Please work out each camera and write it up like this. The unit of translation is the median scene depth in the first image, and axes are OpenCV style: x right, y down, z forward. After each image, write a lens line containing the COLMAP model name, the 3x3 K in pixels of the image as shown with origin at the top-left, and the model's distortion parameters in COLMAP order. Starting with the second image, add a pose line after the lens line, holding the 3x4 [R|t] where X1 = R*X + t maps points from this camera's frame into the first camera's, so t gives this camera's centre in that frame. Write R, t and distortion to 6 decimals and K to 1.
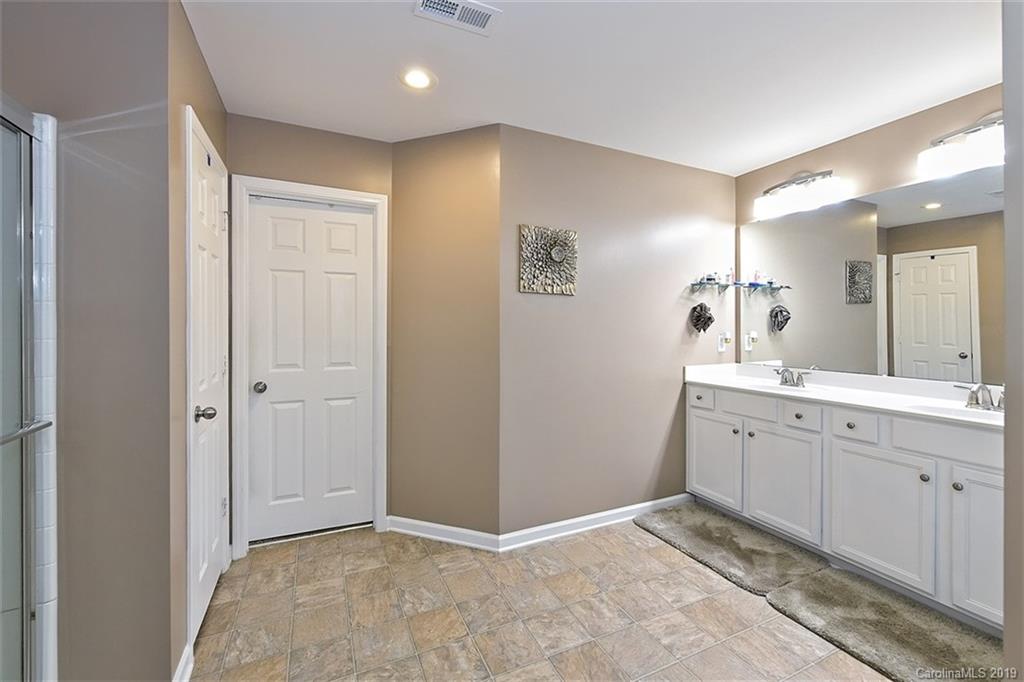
lens RADIAL K [[405.0, 0, 495.9], [0, 405.0, 323.4], [0, 0, 1]] dist [0.003073, -0.000179]
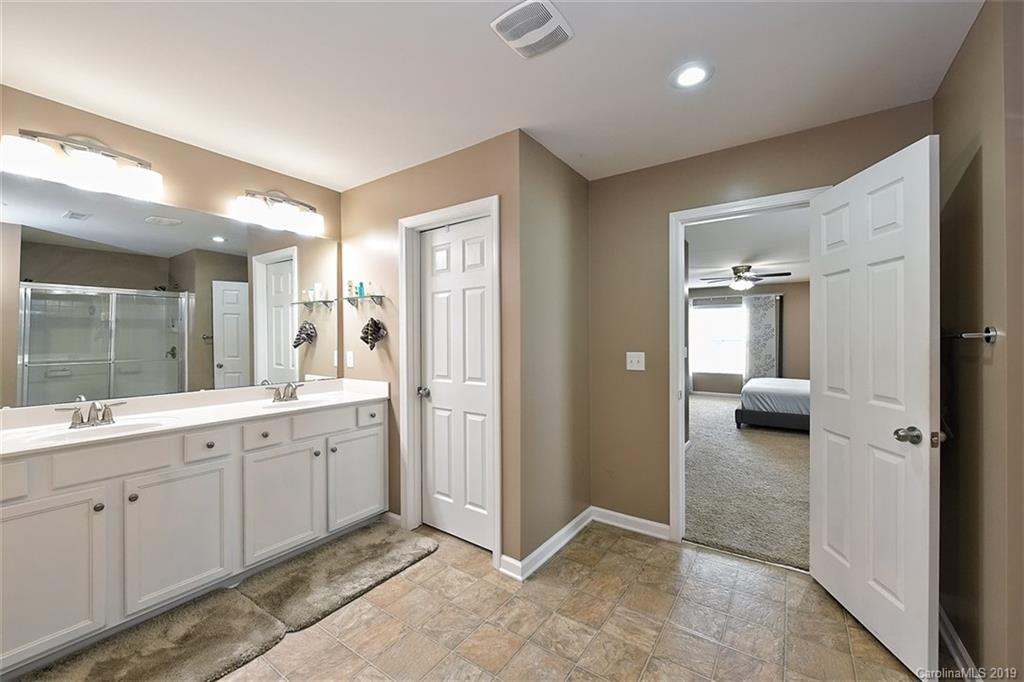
lens RADIAL K [[405.0, 0, 521.6], [0, 405.0, 343.3], [0, 0, 1]] dist [0.003073, -0.000179]
pose [[-0.520328, 0.007449, 0.853934, -0.421855], [0.005522, 0.999970, -0.005359, 0.019348], [-0.853948, 0.001927, -0.520354, 1.025072]]
